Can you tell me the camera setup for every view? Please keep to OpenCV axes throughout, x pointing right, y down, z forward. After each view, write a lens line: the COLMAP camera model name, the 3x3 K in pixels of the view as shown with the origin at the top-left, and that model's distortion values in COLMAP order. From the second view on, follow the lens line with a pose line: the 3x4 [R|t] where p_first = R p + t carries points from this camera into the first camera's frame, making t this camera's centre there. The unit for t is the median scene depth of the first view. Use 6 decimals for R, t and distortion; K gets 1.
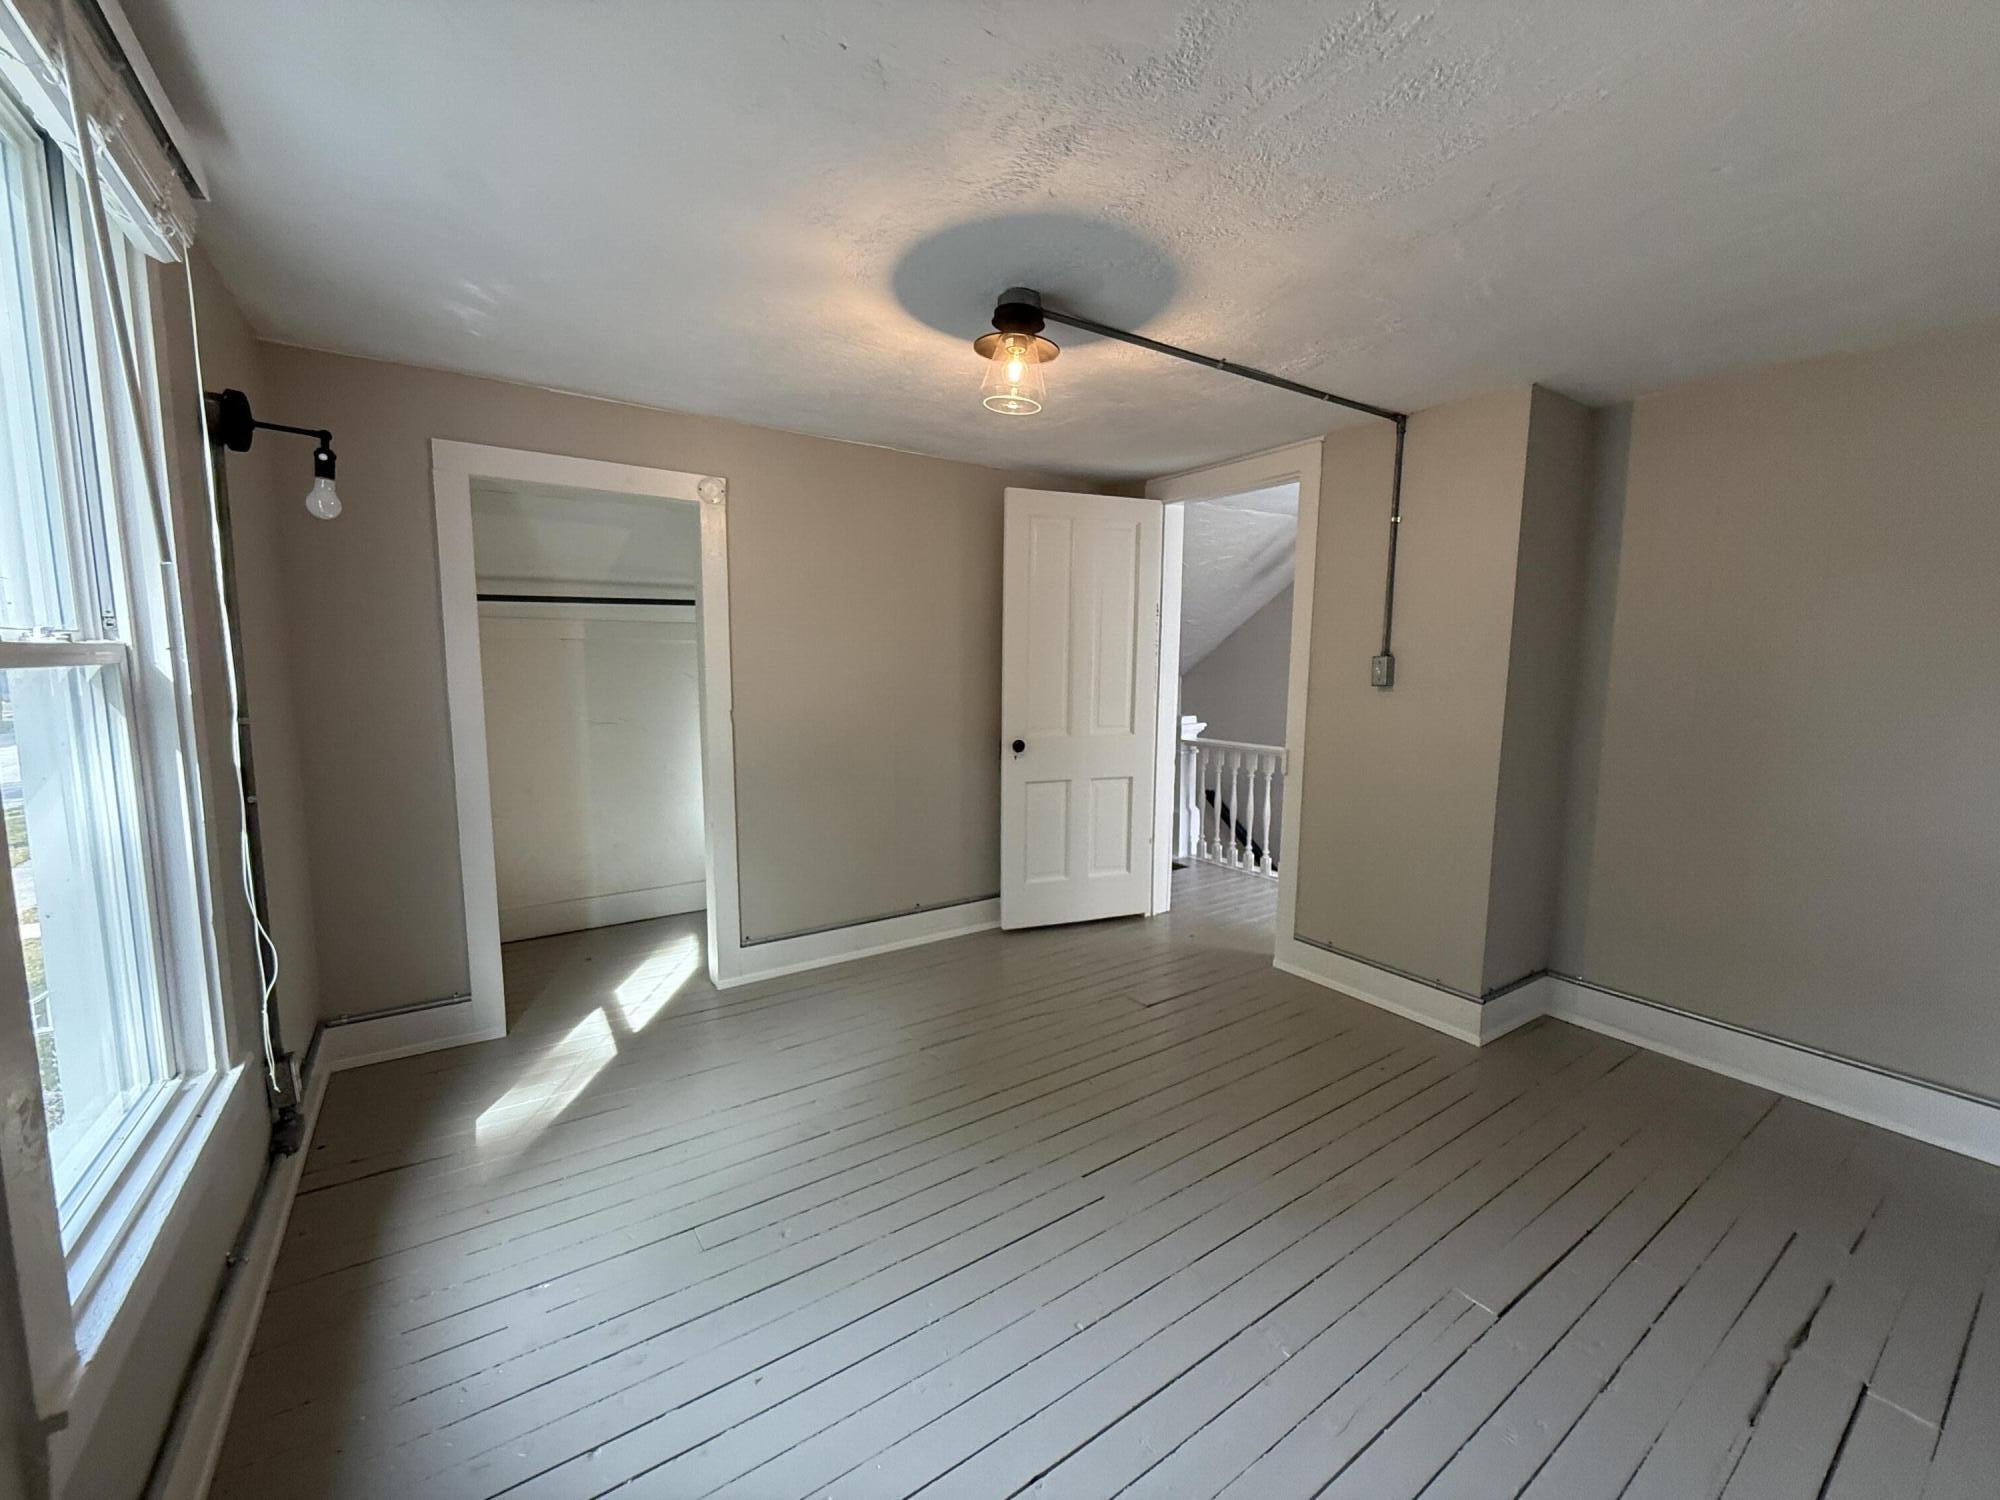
lens RADIAL K [[796.7, 0, 1005.9], [0, 796.7, 748.3], [0, 0, 1]] dist [0.001177, -0.000464]
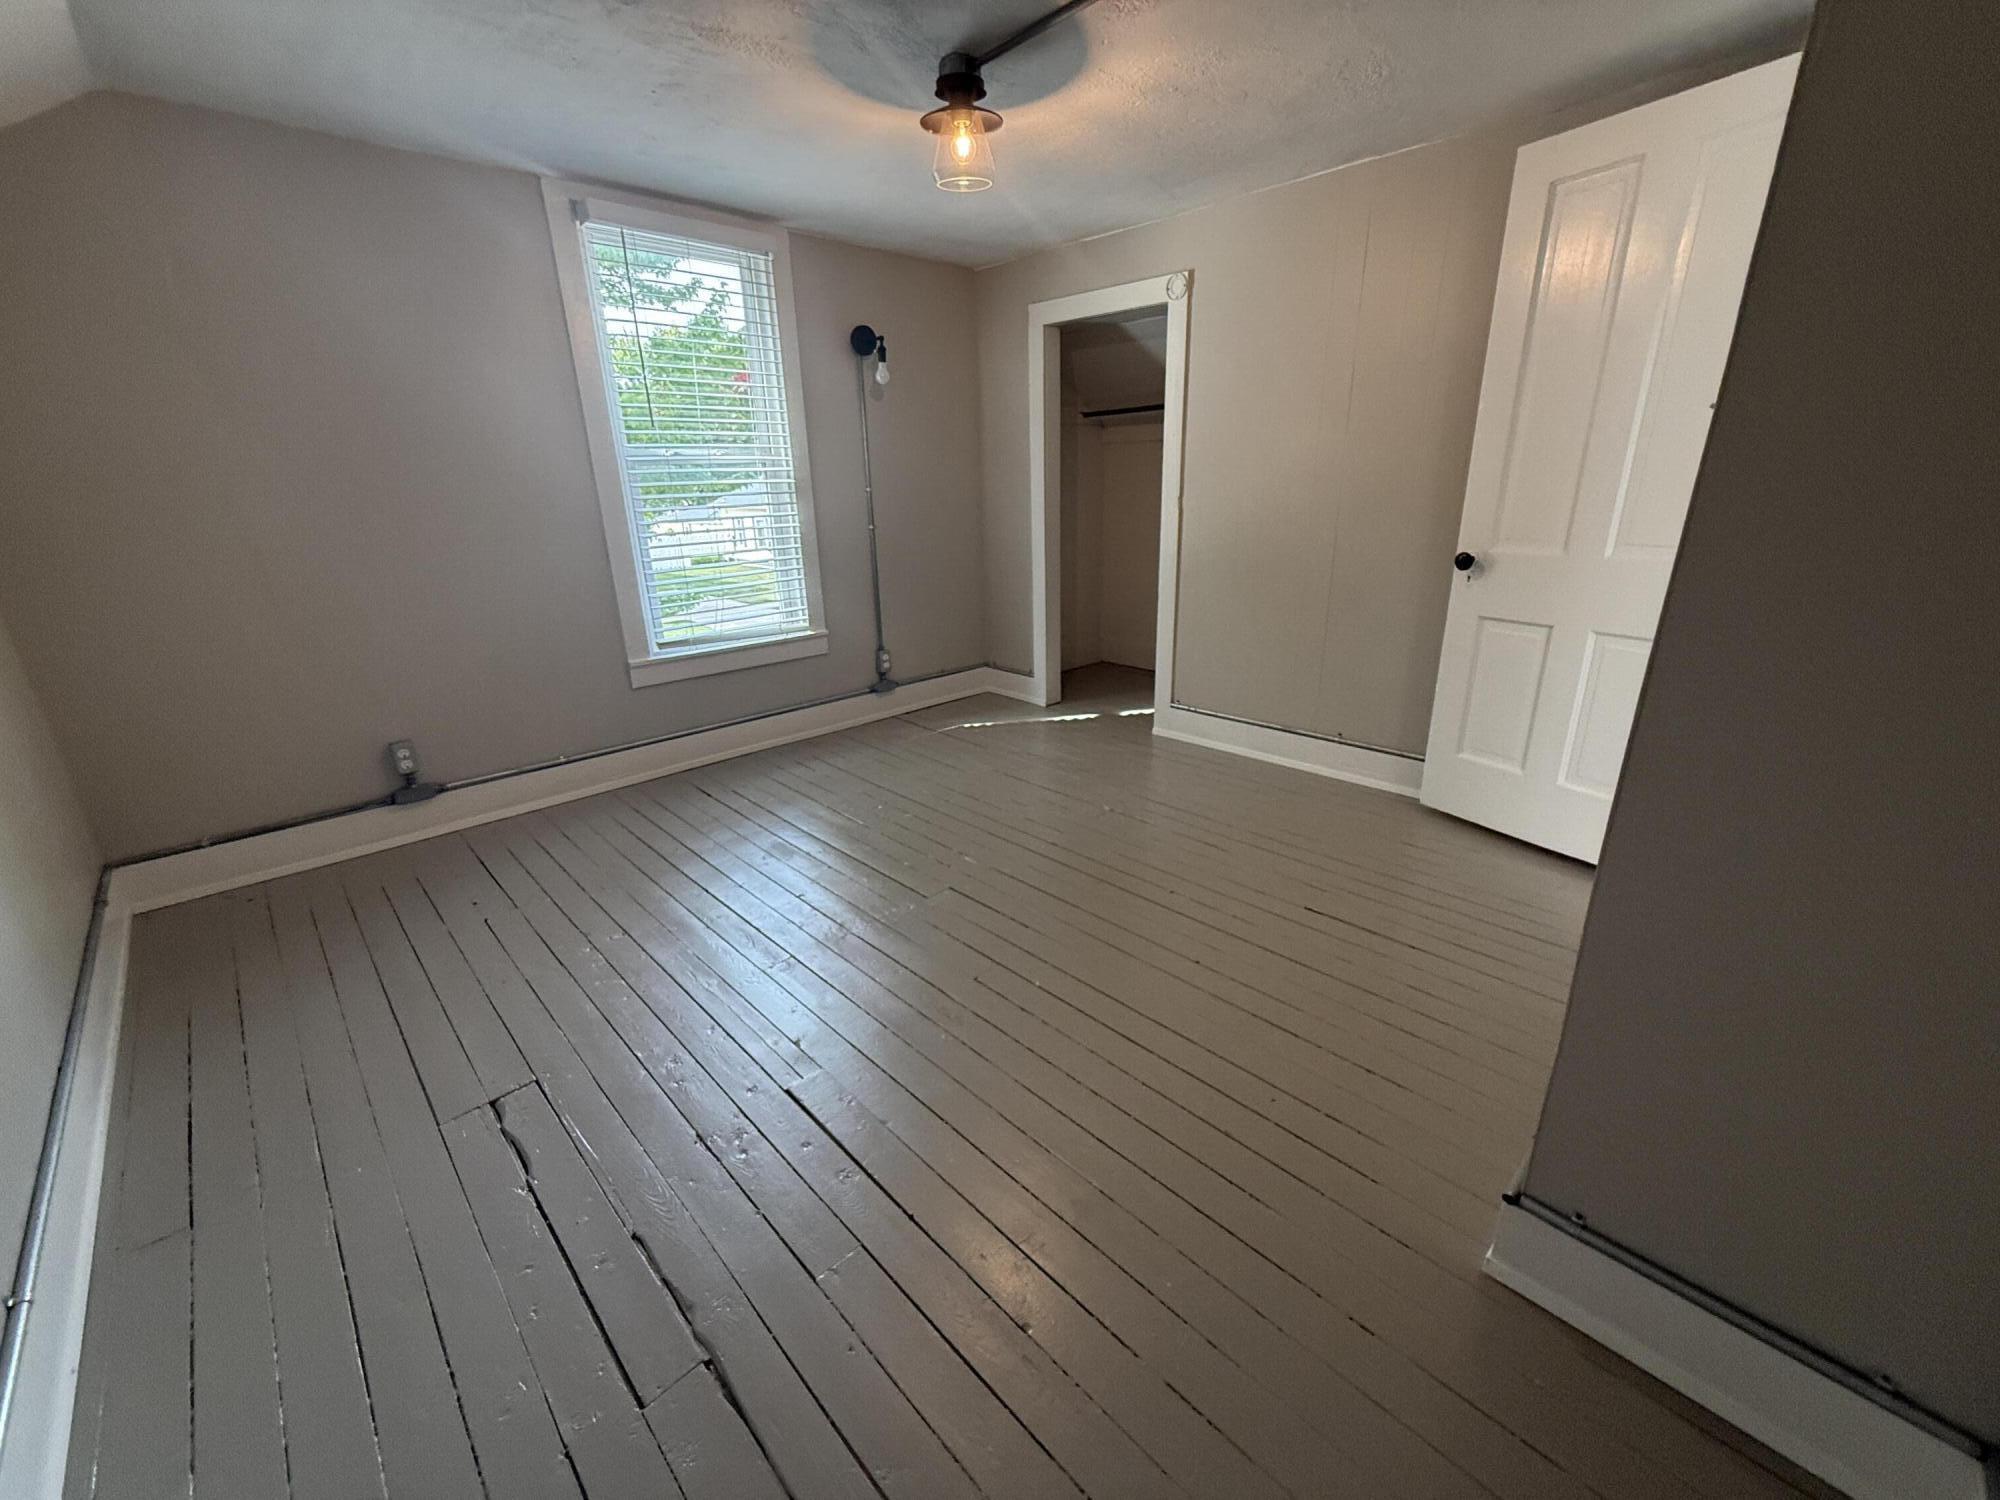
lens RADIAL K [[796.7, 0, 1005.9], [0, 796.7, 748.3], [0, 0, 1]] dist [0.001177, -0.000464]
pose [[0.170953, 0.308636, -0.935692, 0.967813], [-0.085109, 0.950748, 0.298053, -0.031523], [0.981596, 0.028683, 0.188801, 0.688833]]
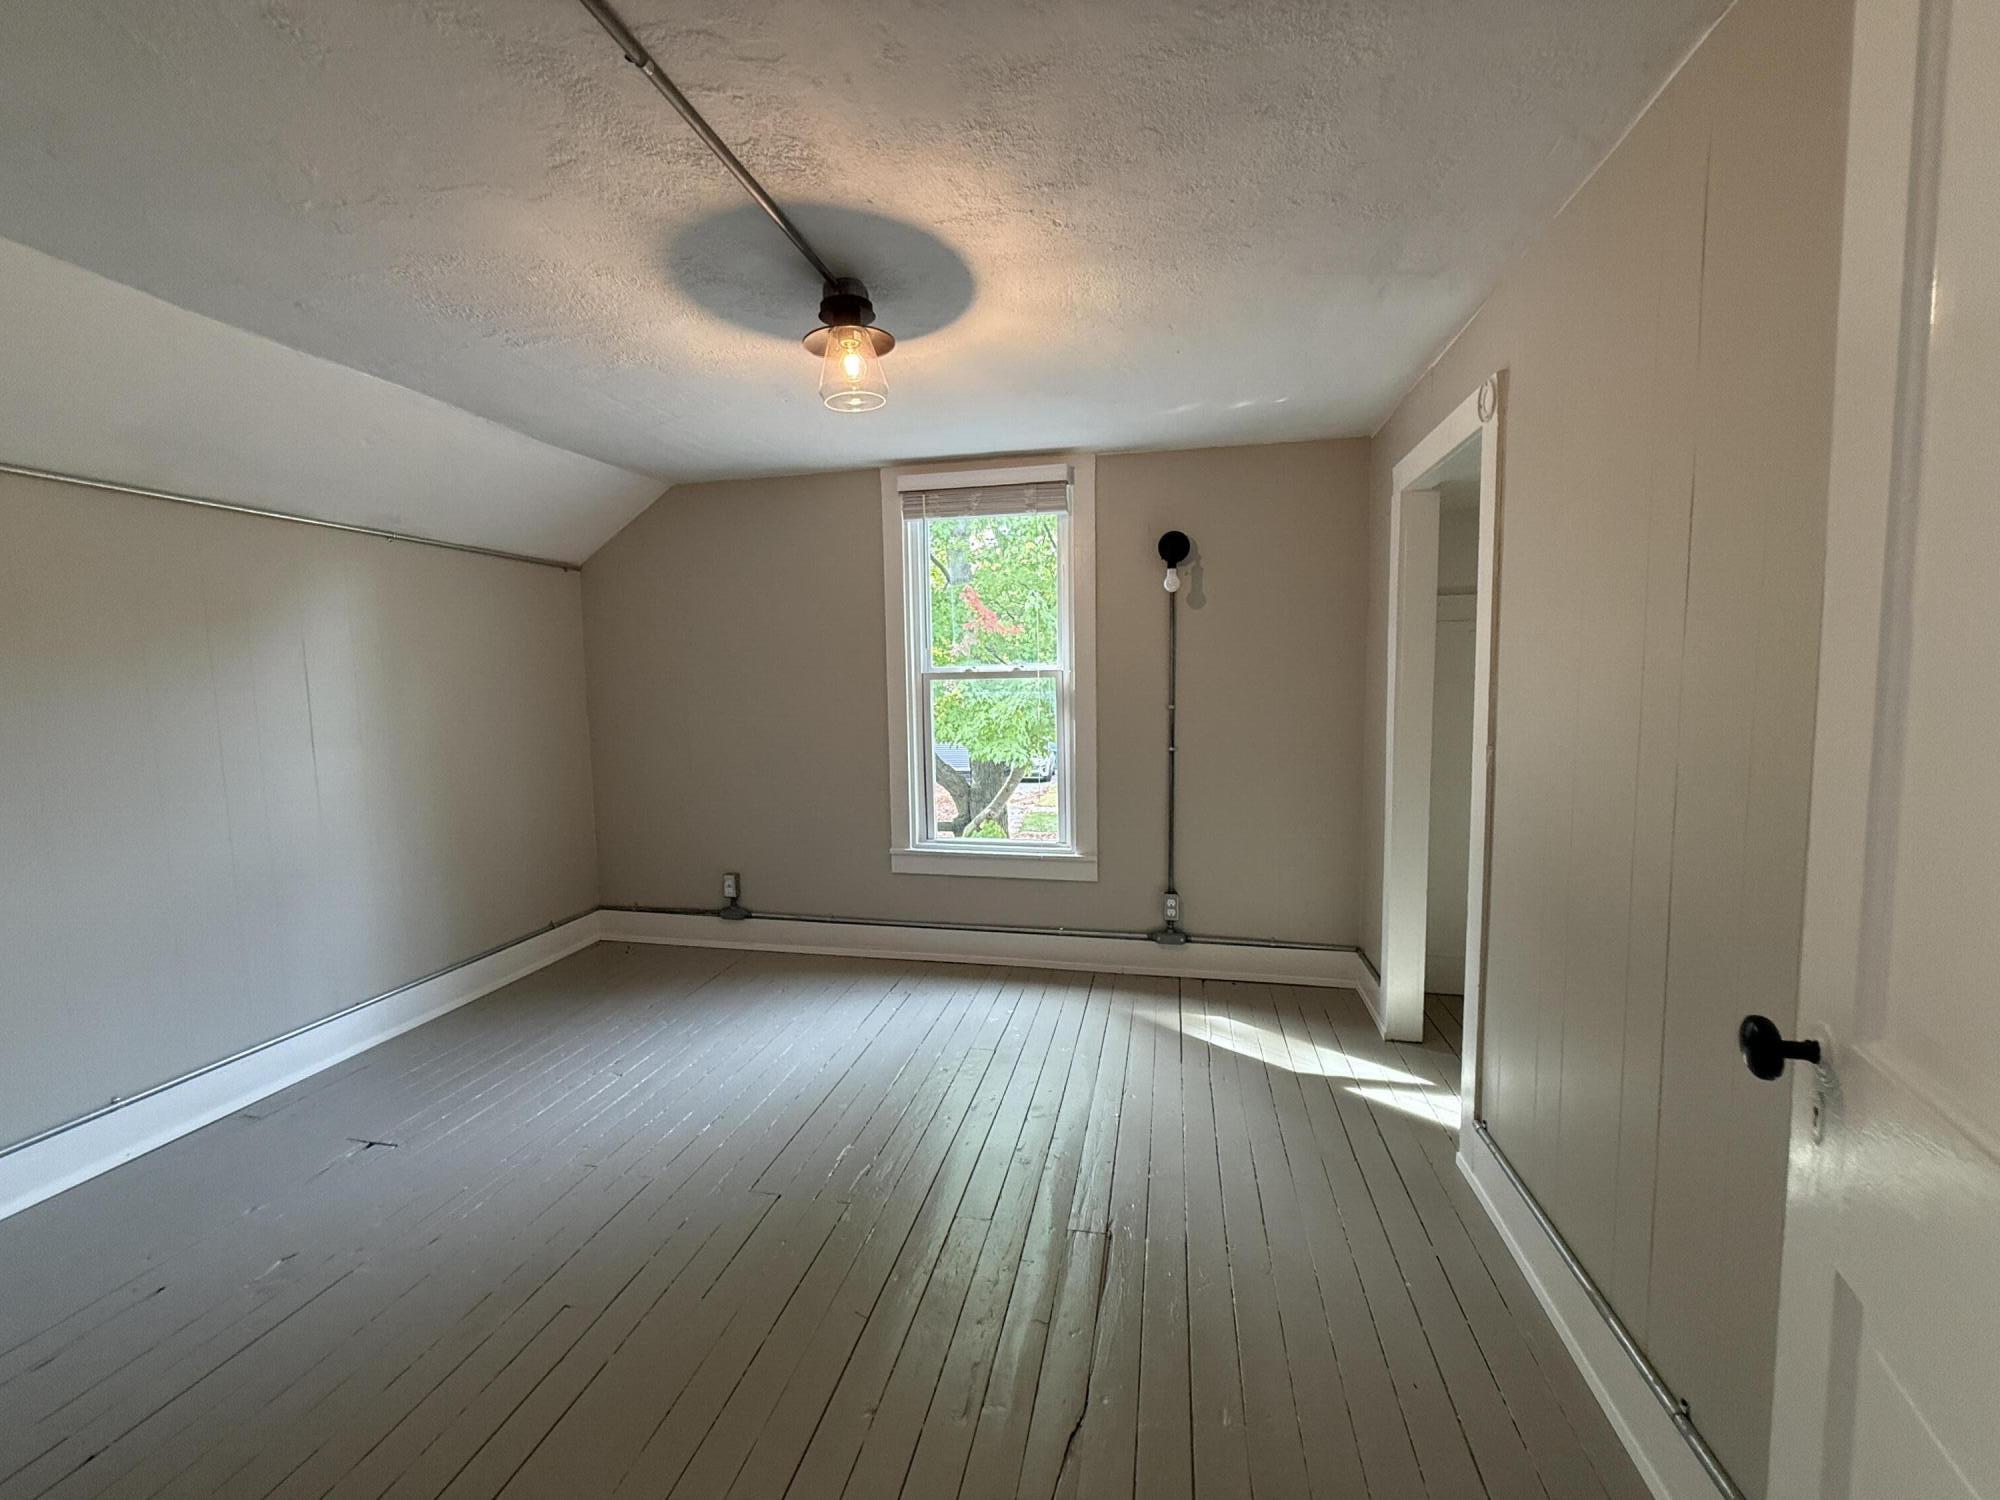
lens RADIAL K [[796.7, 0, 1005.9], [0, 796.7, 748.3], [0, 0, 1]] dist [0.001177, -0.000464]
pose [[-0.724992, 0.045491, -0.687253, 0.445197], [-0.070029, 0.987777, 0.139258, -0.125038], [0.685188, 0.149088, -0.712945, 1.484148]]
